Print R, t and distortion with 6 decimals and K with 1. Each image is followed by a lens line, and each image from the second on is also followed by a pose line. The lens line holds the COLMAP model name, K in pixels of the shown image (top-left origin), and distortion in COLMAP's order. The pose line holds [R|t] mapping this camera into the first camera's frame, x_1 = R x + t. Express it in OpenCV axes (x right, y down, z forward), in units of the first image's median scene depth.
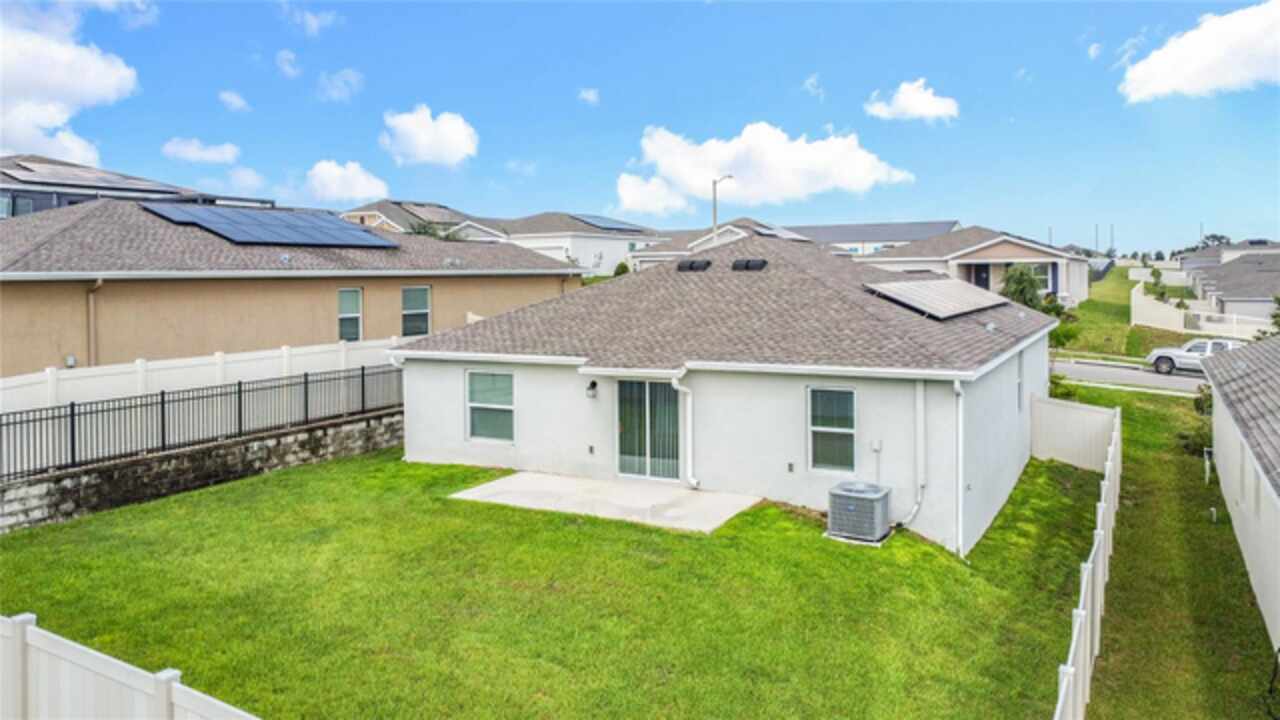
lens RADIAL K [[927.6, 0, 646.9], [0, 927.6, 311.9], [0, 0, 1]] dist [-0.008926, -0.008342]
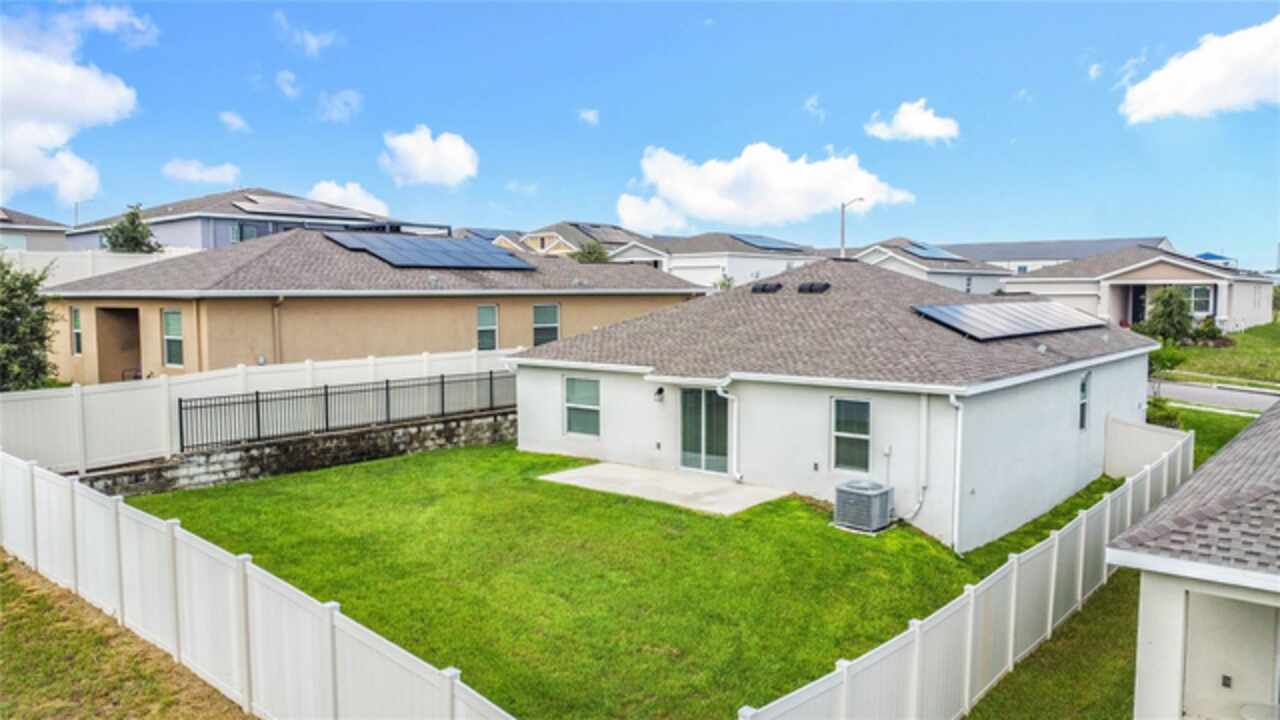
lens RADIAL K [[894.3, 0, 638.5], [0, 894.3, 403.7], [0, 0, 1]] dist [0.002599, -0.000237]
pose [[0.977292, 0.033533, -0.209225, 0.147478], [-0.015596, 0.996104, 0.086802, -0.002640], [0.211321, -0.081568, 0.974007, -0.104407]]
